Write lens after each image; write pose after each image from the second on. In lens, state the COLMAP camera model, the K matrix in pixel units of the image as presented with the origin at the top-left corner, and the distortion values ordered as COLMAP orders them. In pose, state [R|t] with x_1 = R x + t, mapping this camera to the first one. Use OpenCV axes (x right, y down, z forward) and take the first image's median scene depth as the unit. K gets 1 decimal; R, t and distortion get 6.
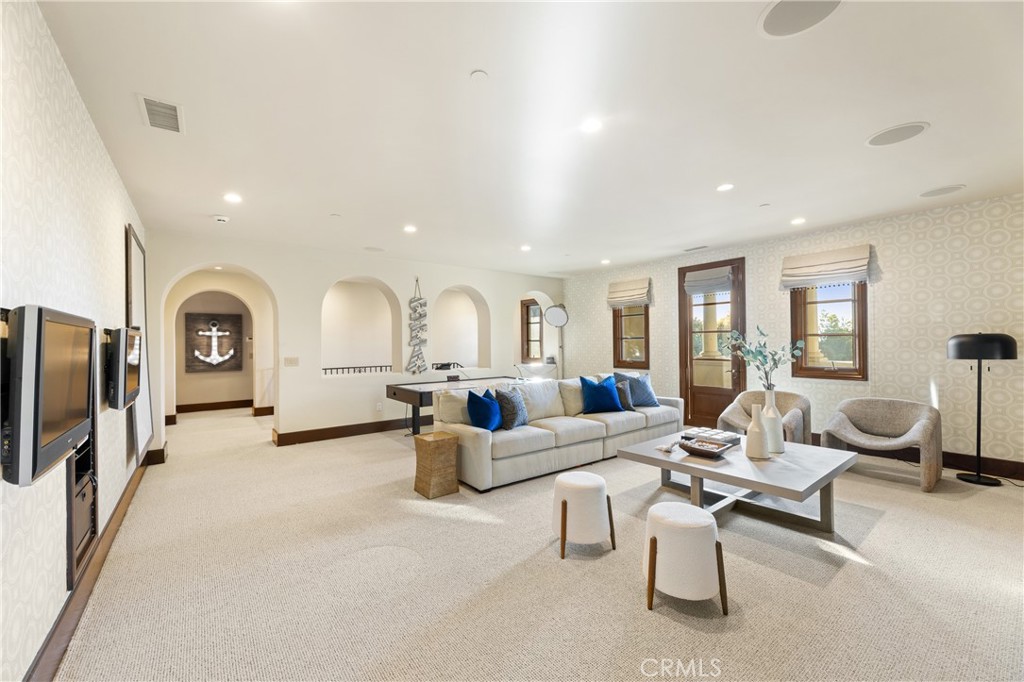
lens RADIAL K [[410.5, 0, 513.4], [0, 410.5, 343.6], [0, 0, 1]] dist [-0.002275, -0.000390]
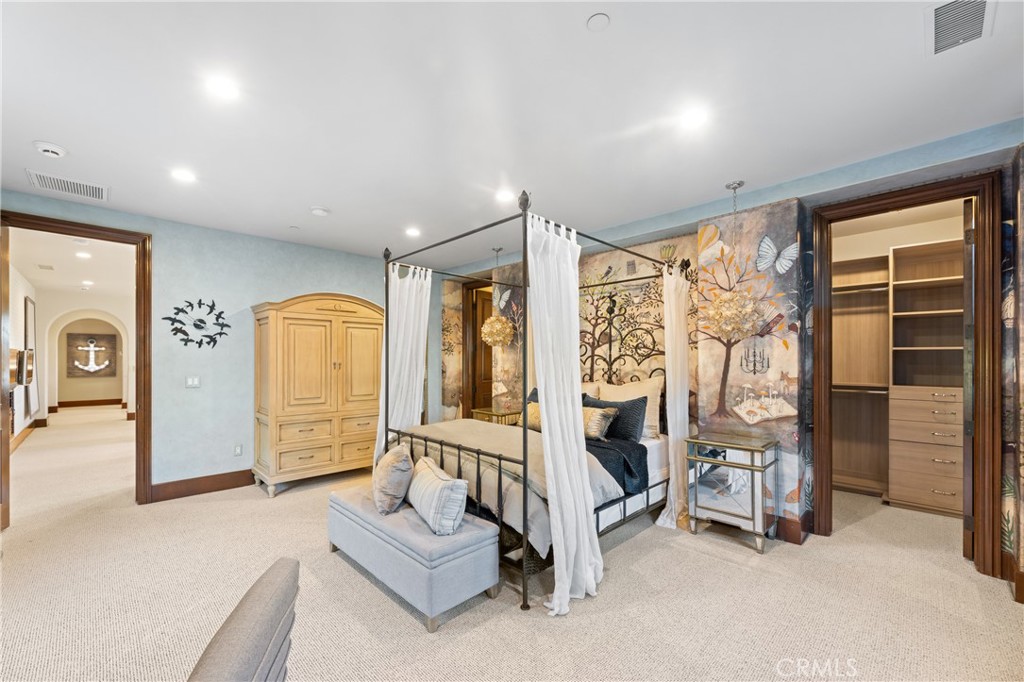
lens RADIAL K [[410.5, 0, 509.0], [0, 410.5, 355.9], [0, 0, 1]] dist [-0.002275, -0.000390]
pose [[0.991043, 0.010767, 0.133105, 0.447918], [-0.010105, 0.999933, -0.005646, -0.007405], [-0.133157, 0.004250, 0.991086, -0.511466]]
